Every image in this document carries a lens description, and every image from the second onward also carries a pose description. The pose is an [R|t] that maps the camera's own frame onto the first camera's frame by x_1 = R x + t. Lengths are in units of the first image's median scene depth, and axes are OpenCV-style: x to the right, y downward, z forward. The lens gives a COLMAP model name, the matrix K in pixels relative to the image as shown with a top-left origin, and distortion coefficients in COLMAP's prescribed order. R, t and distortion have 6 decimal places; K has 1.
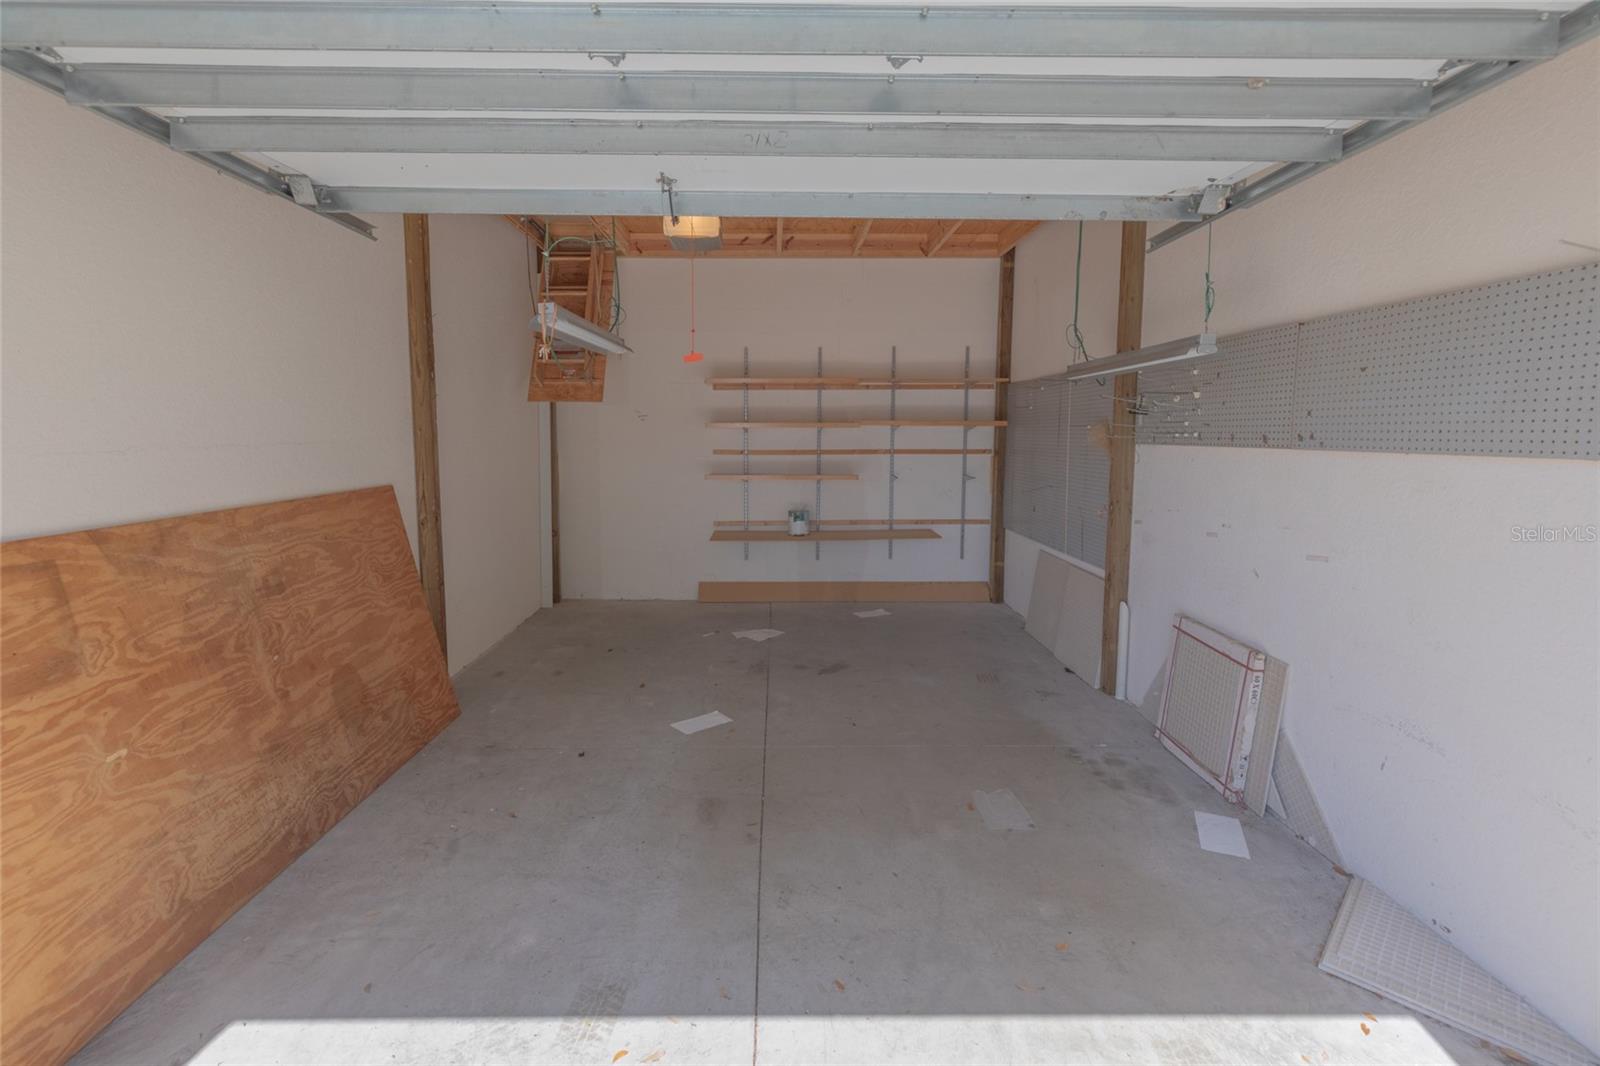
lens RADIAL K [[715.1, 0, 777.1], [0, 715.1, 495.0], [0, 0, 1]] dist [0.001668, 0.000413]
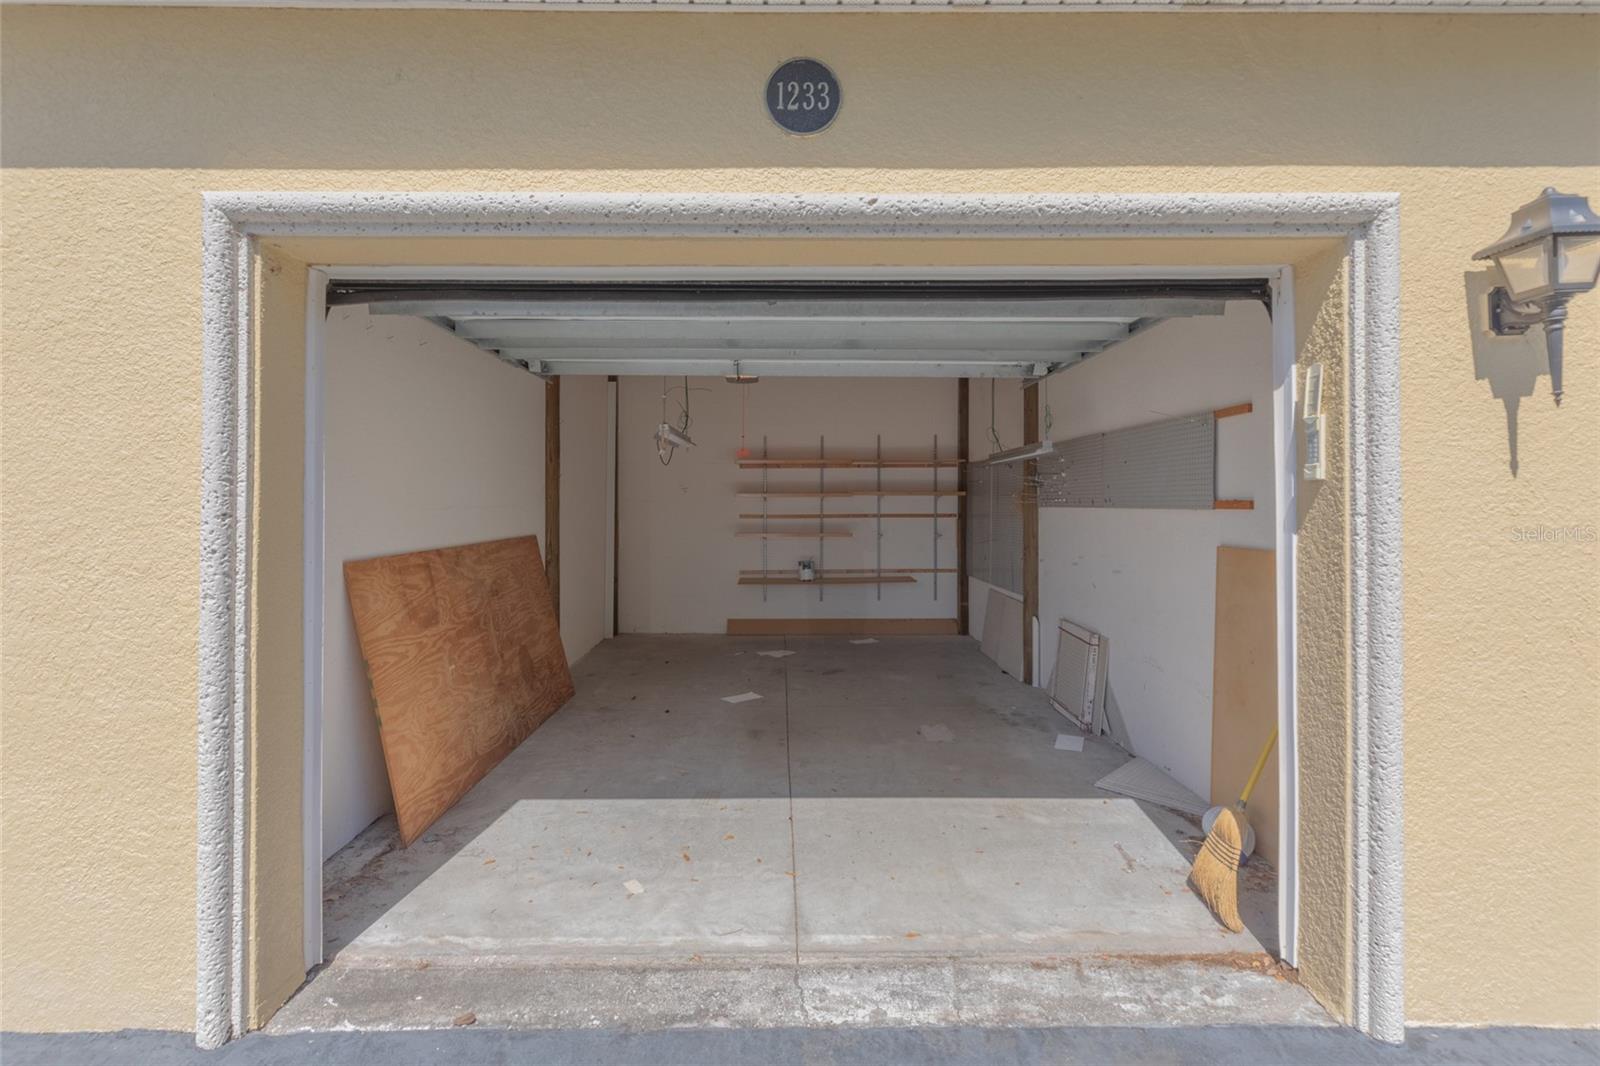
lens RADIAL K [[715.1, 0, 777.1], [0, 715.1, 495.0], [0, 0, 1]] dist [0.001668, 0.000413]
pose [[0.999987, -0.001933, -0.004817, -0.020643], [0.001443, 0.995005, -0.099812, 0.040213], [0.004986, 0.099804, 0.994995, -0.374560]]
